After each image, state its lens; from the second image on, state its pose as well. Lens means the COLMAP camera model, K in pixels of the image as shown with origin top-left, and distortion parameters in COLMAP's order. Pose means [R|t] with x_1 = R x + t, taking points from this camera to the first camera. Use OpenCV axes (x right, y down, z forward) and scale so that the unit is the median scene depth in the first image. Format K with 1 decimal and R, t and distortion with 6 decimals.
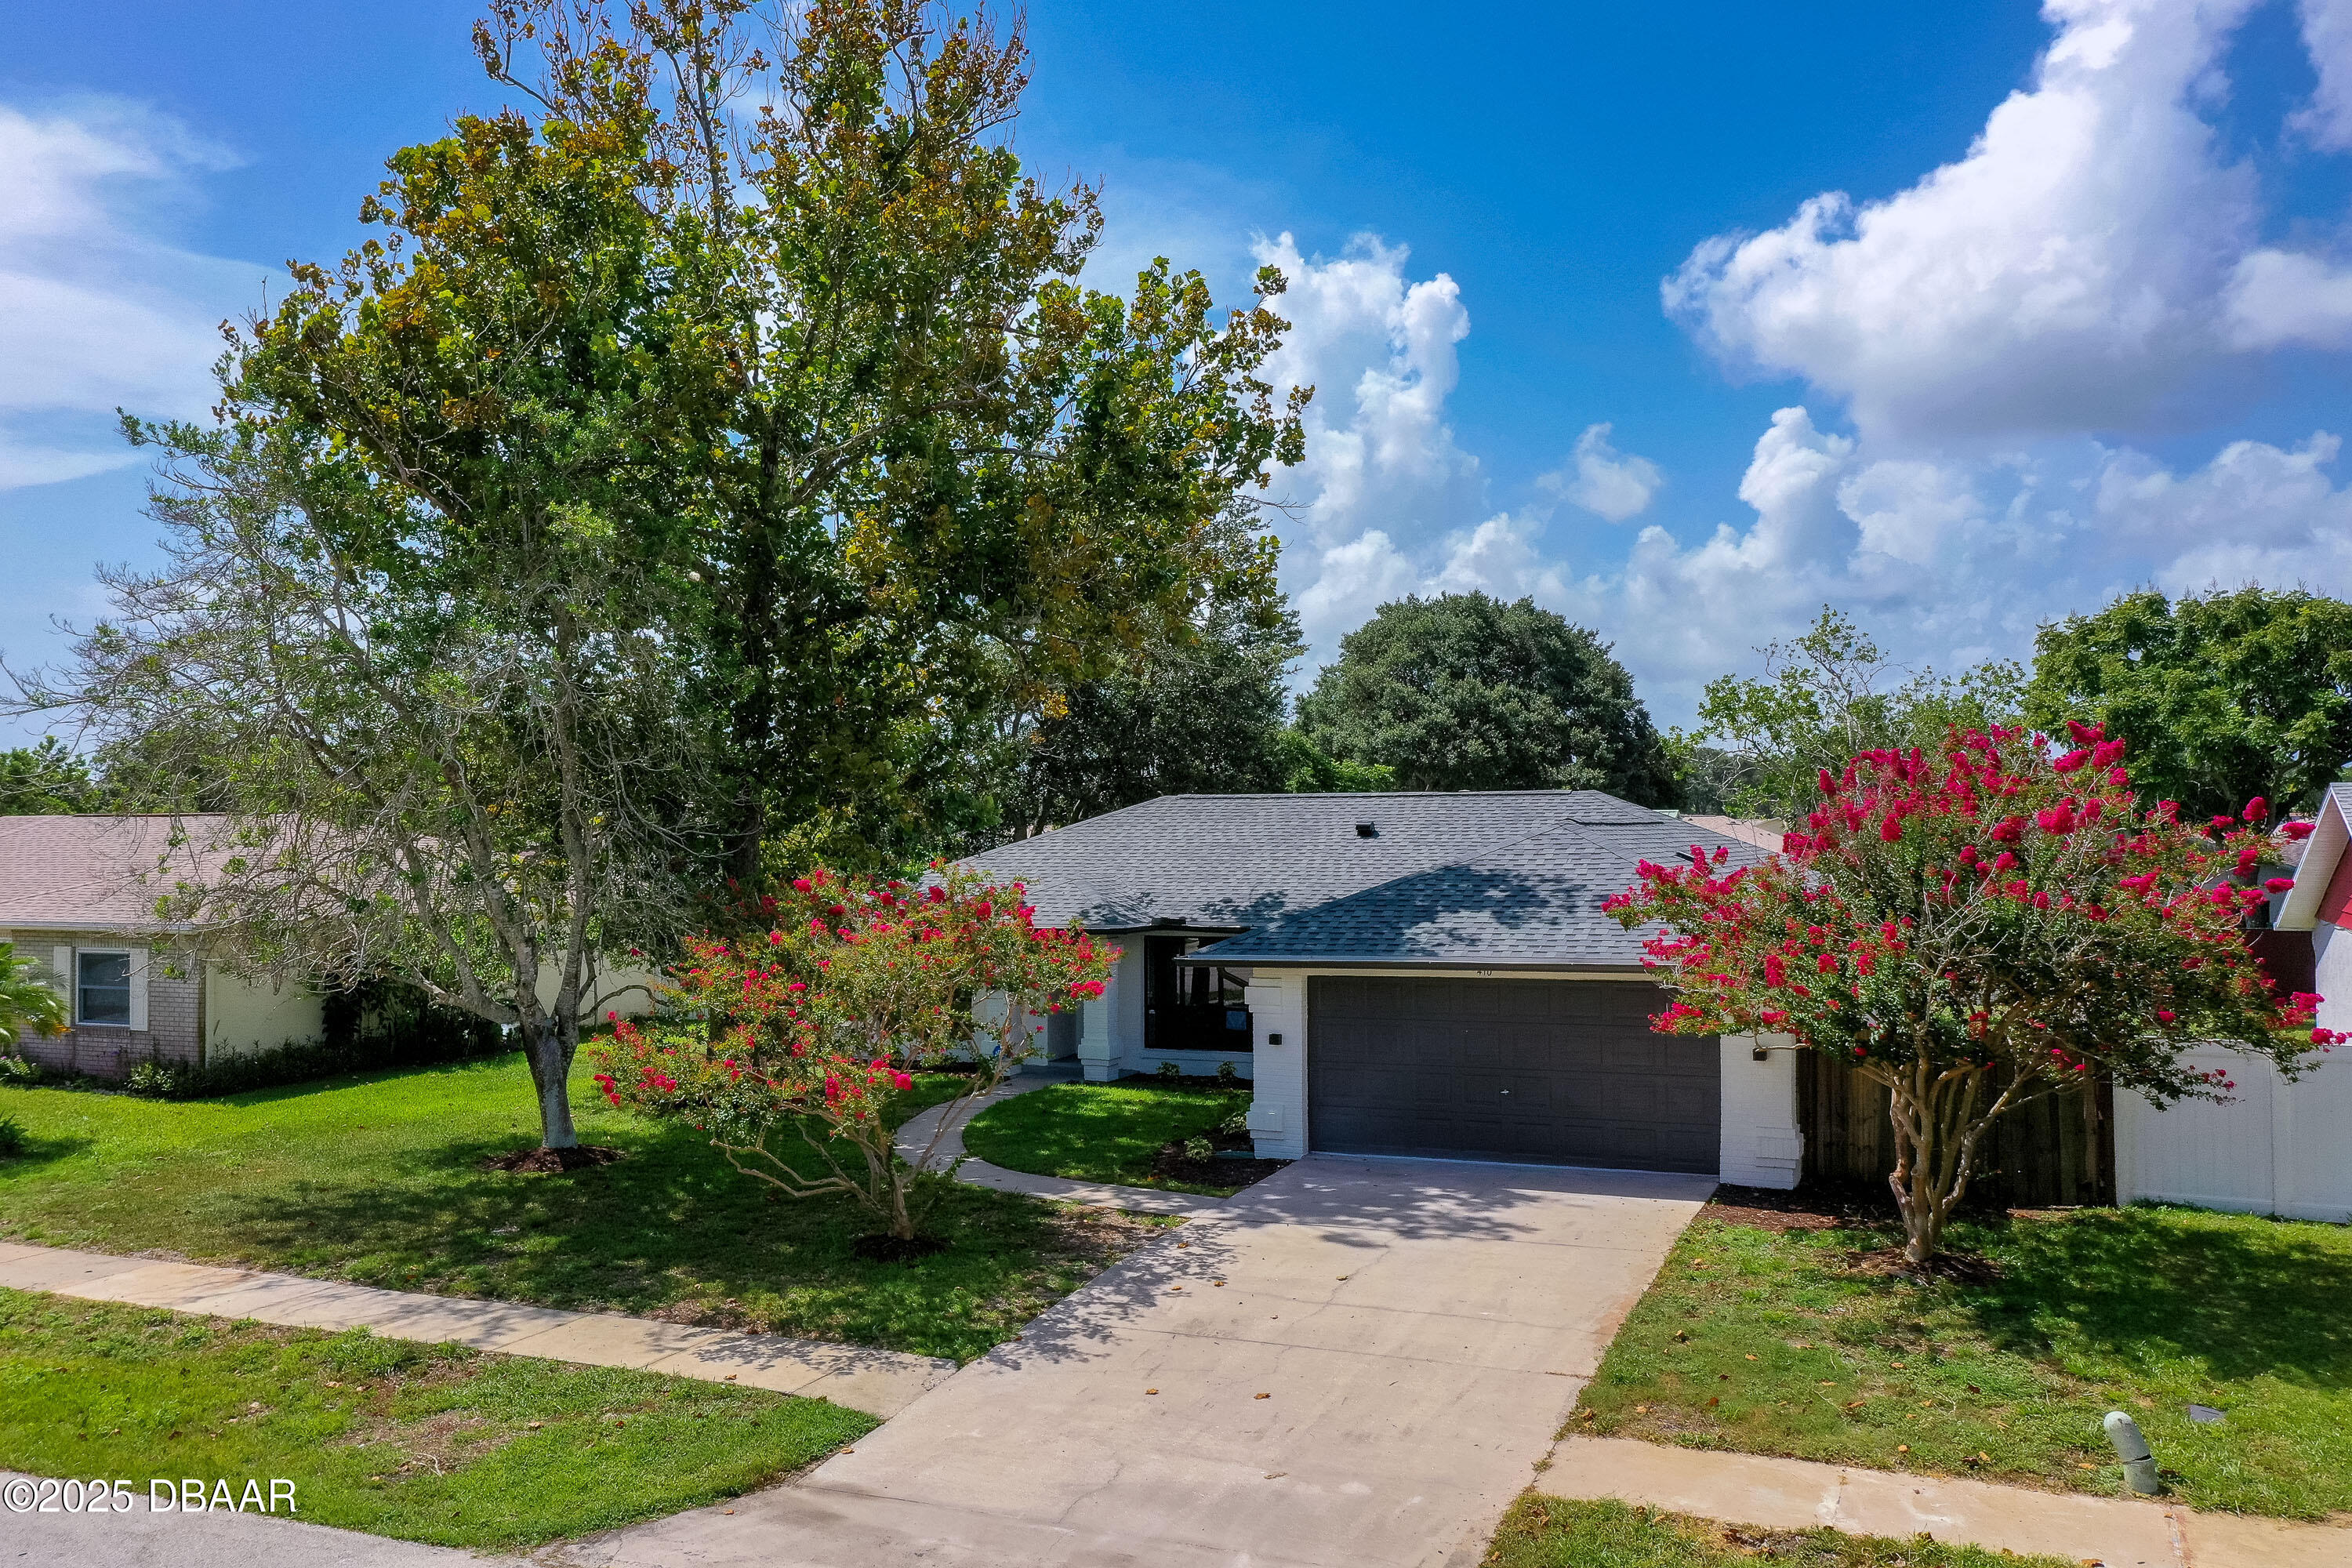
lens RADIAL K [[1883.6, 0, 1218.9], [0, 1883.6, 838.5], [0, 0, 1]] dist [0.042301, -0.000173]
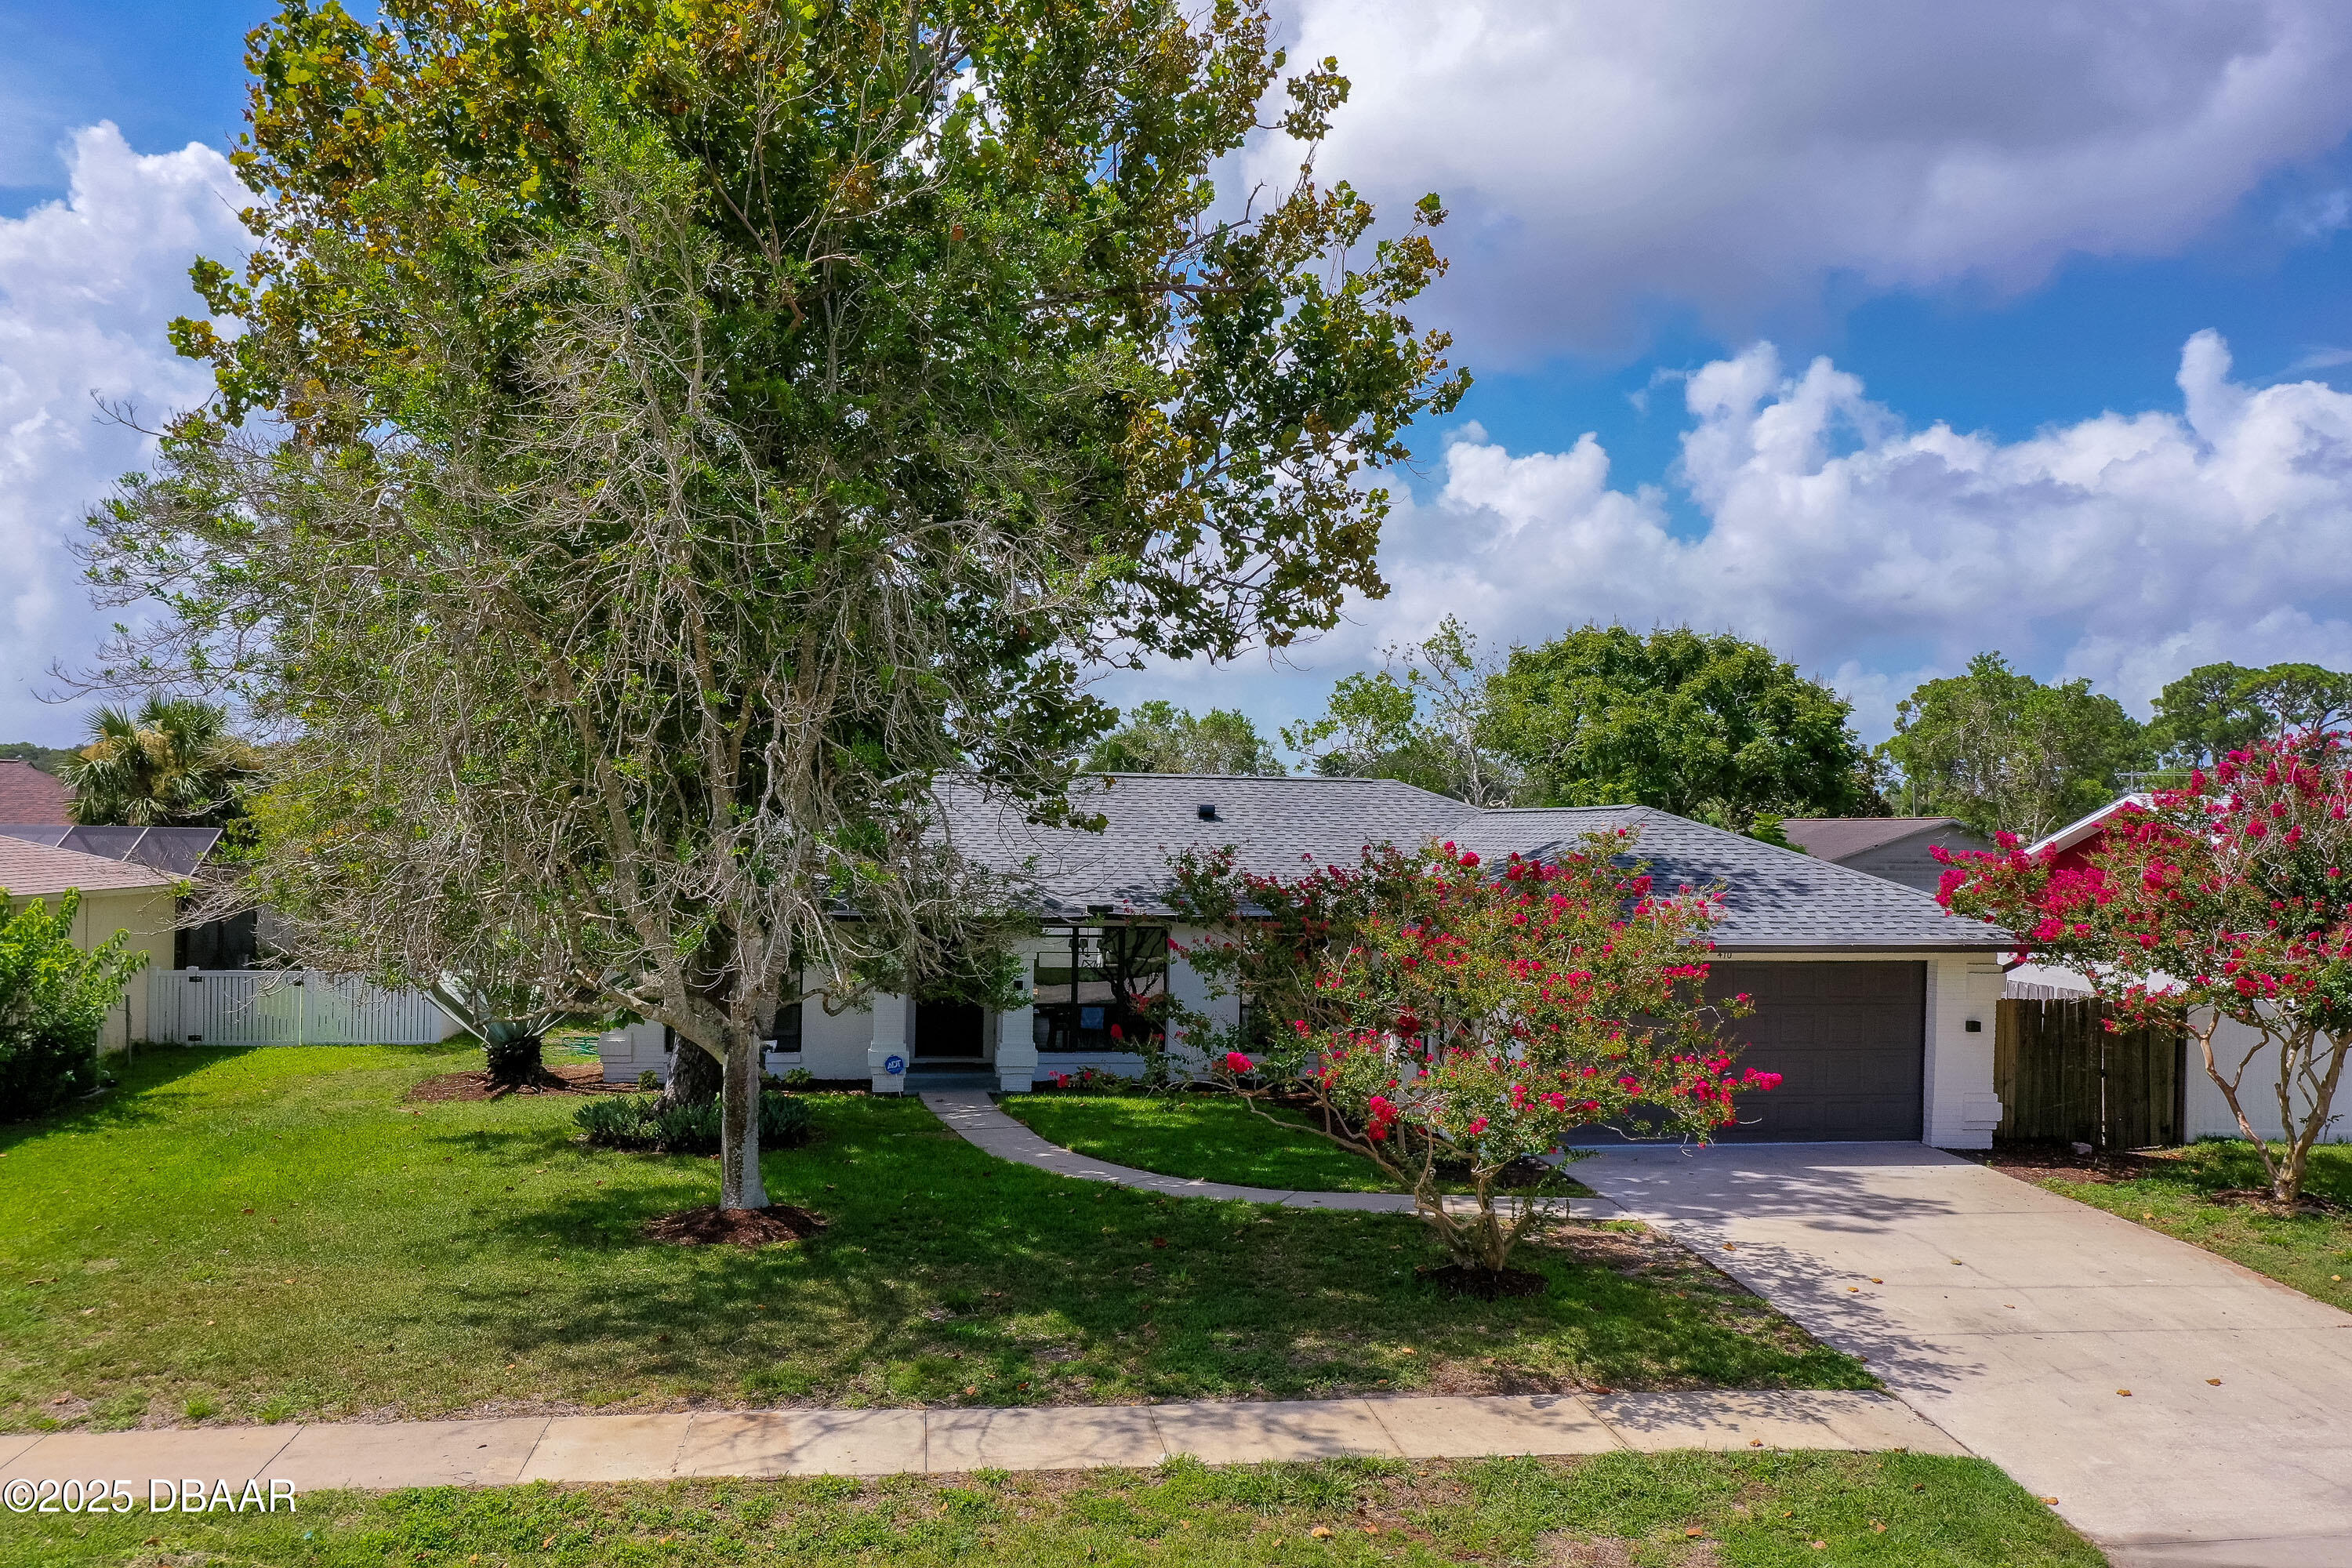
lens RADIAL K [[1883.6, 0, 1198.9], [0, 1883.6, 792.7], [0, 0, 1]] dist [0.042301, -0.000173]
pose [[0.845926, 0.031547, 0.532366, -0.864129], [-0.019750, 0.999417, -0.027841, 0.023740], [-0.532934, 0.013037, 0.846056, 0.390599]]
